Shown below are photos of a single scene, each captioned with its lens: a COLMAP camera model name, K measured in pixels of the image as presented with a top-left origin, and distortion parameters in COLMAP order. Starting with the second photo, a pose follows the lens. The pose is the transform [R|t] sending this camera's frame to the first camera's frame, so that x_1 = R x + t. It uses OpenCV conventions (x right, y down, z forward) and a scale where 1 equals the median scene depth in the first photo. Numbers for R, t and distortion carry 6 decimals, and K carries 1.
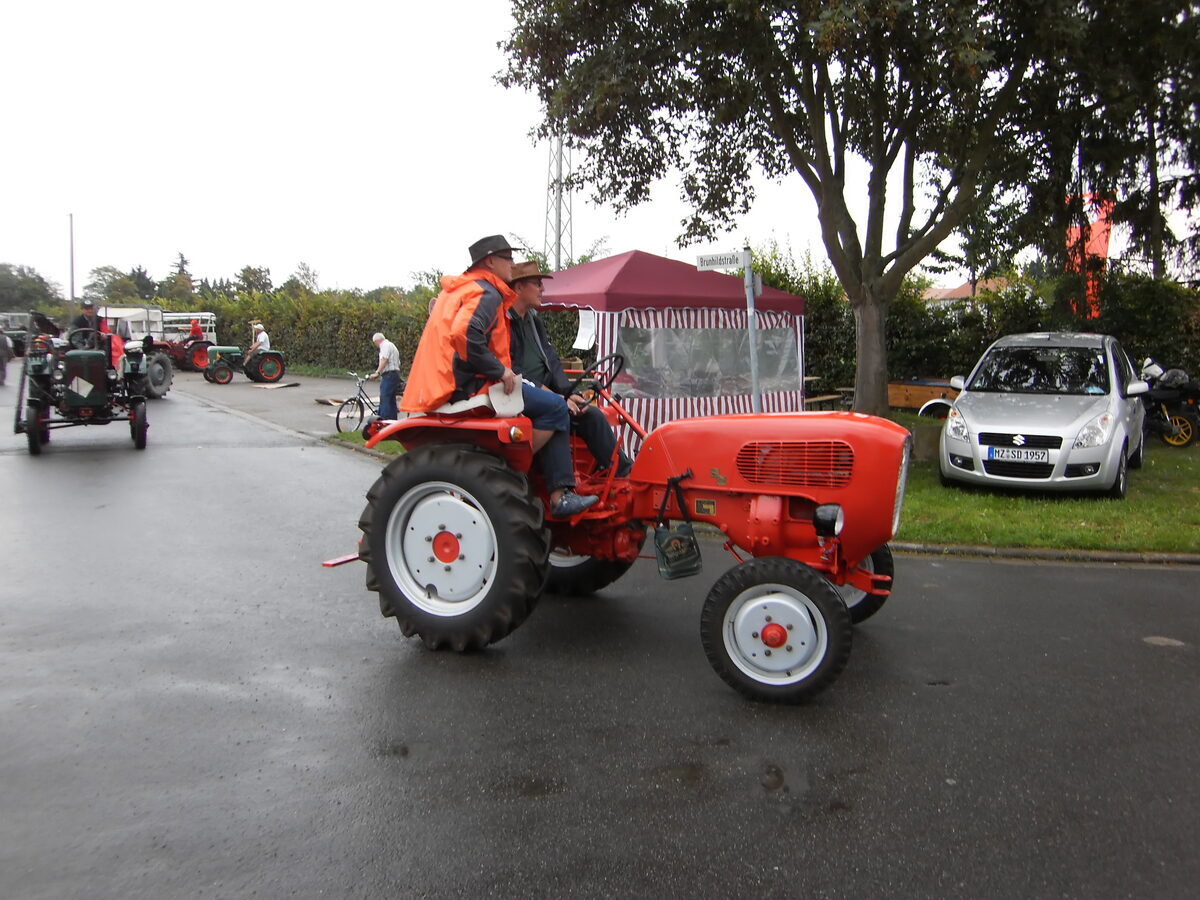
lens RADIAL K [[977.0, 0, 618.7], [0, 977.0, 386.4], [0, 0, 1]] dist [0.001268, 0.000758]
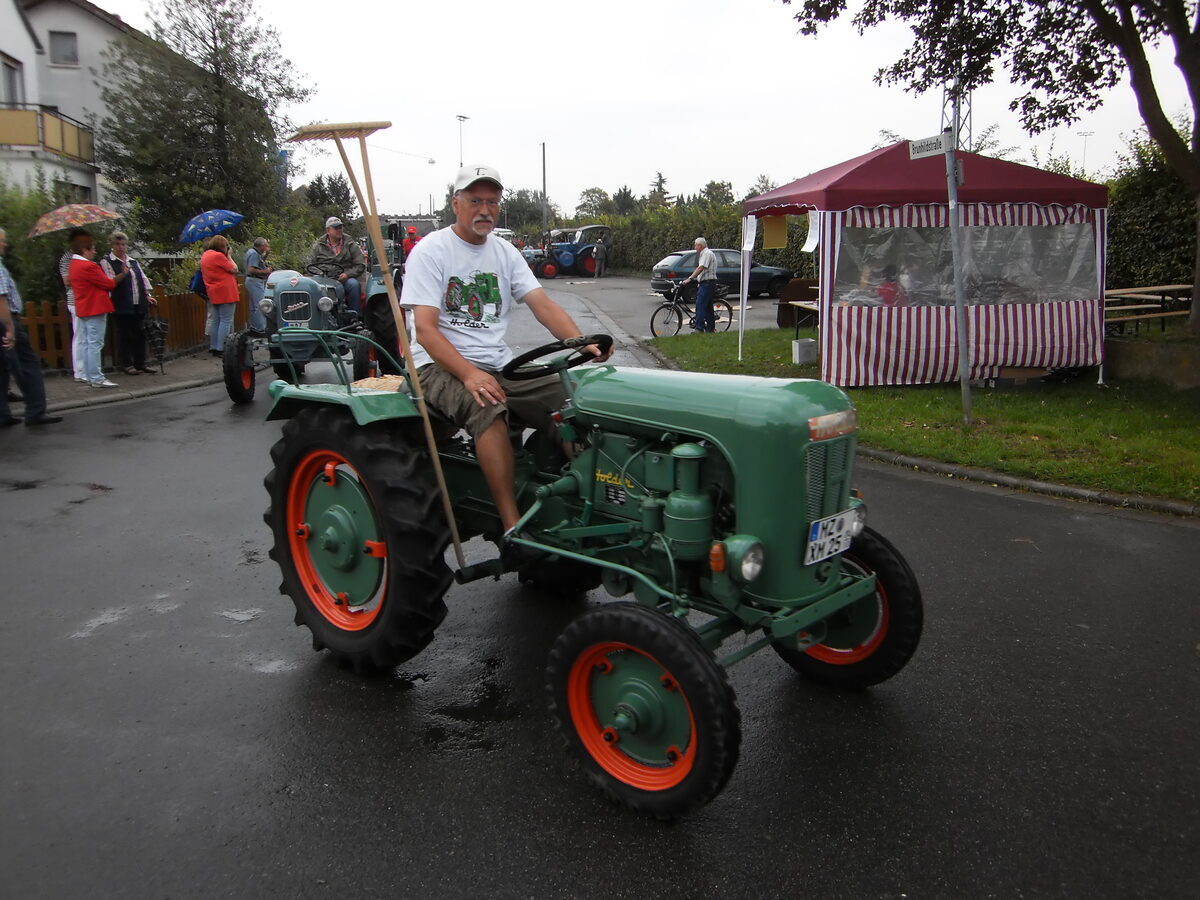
lens RADIAL K [[972.5, 0, 617.1], [0, 972.5, 372.8], [0, 0, 1]] dist [-0.007283, -0.002325]
pose [[0.882843, 0.042917, -0.467702, 0.203718], [-0.006389, 0.996822, 0.079410, 0.002899], [0.469624, -0.067118, 0.880312, 0.078658]]
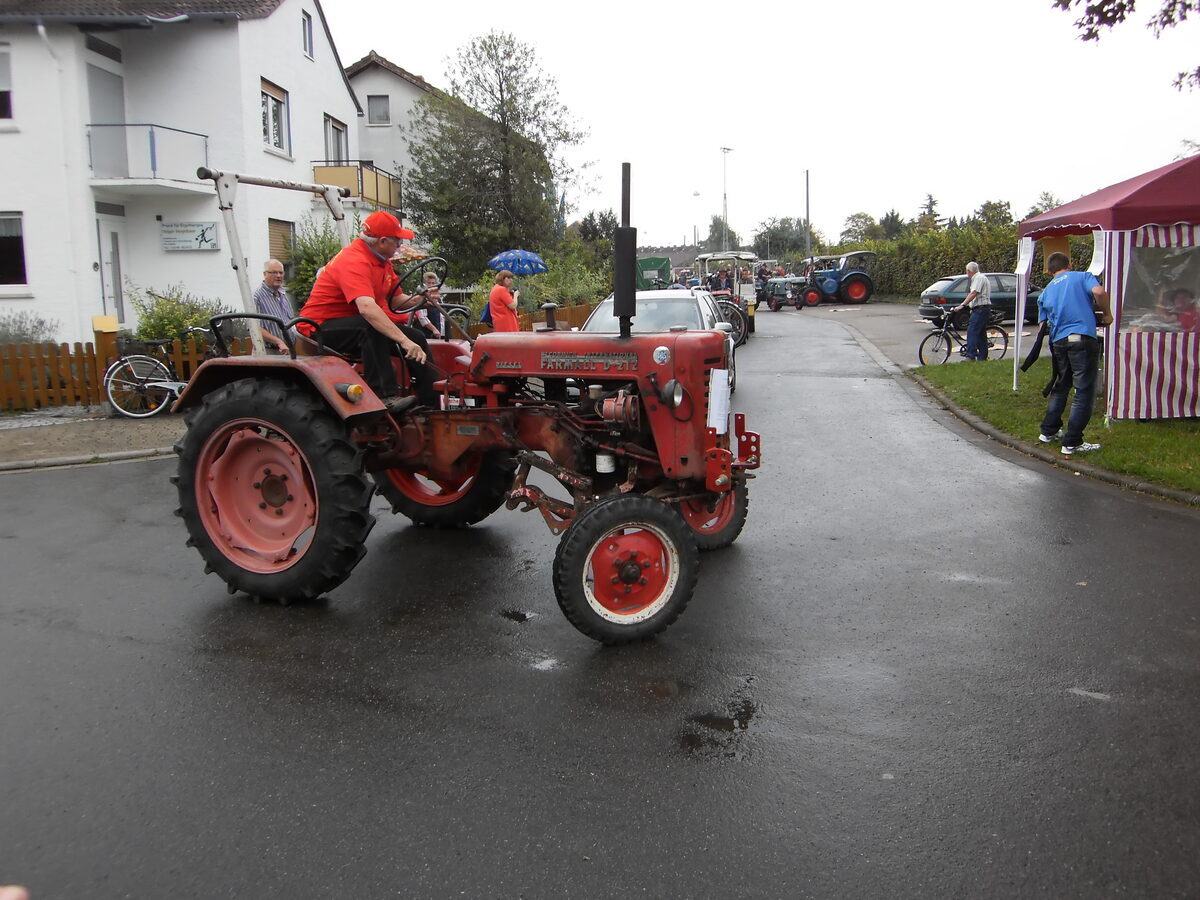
lens RADIAL K [[962.4, 0, 600.4], [0, 962.4, 396.1], [0, 0, 1]] dist [-0.027811, 0.002804]
pose [[0.714745, 0.050850, -0.697534, 0.209672], [0.003012, 0.997120, 0.075776, 0.002675], [0.699379, -0.056262, 0.712533, 0.071560]]
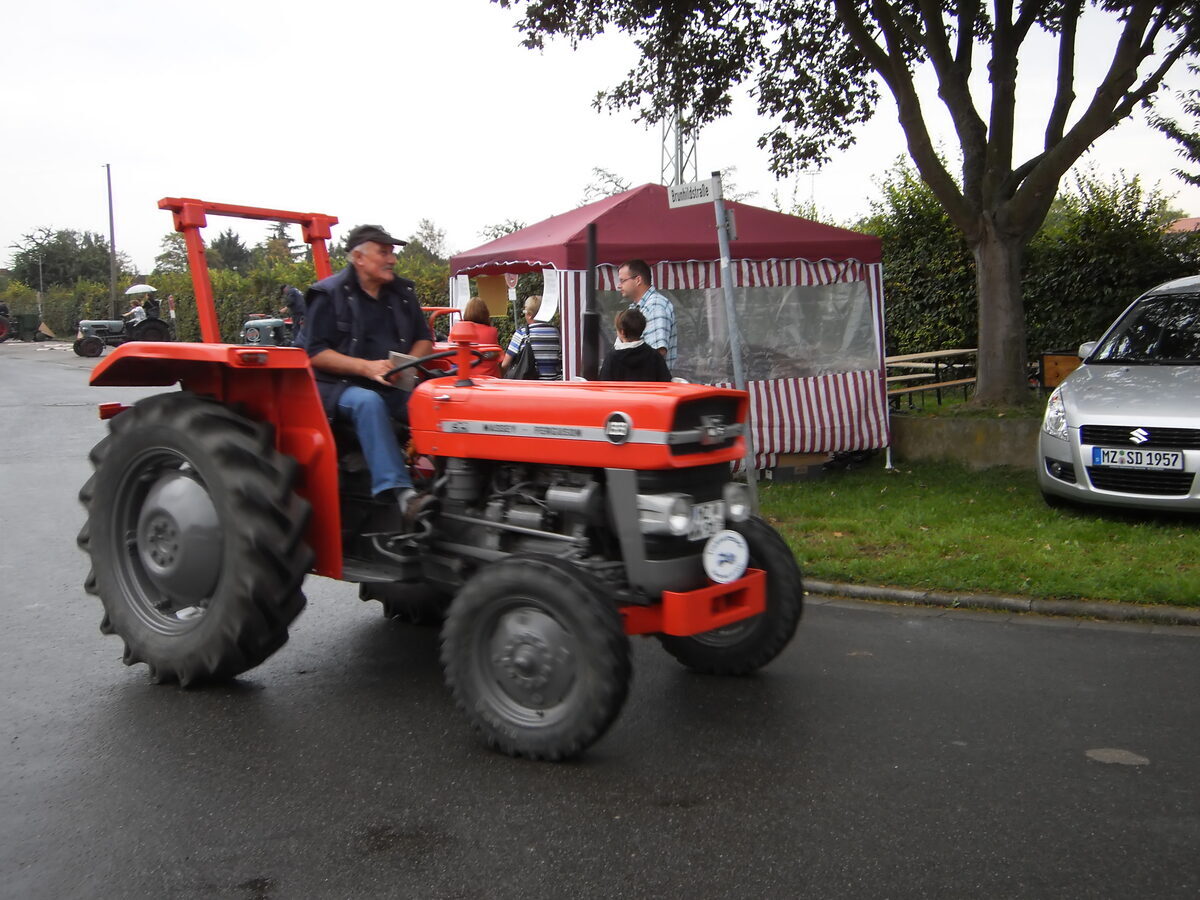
lens RADIAL K [[1288.2, 0, 602.1], [0, 1288.2, 386.0], [0, 0, 1]] dist [0.180340, -0.092466]
pose [[0.978478, -0.026096, -0.204695, 0.173617], [0.028158, 0.999578, 0.007166, 0.003361], [0.204422, -0.012776, 0.978799, 0.040280]]
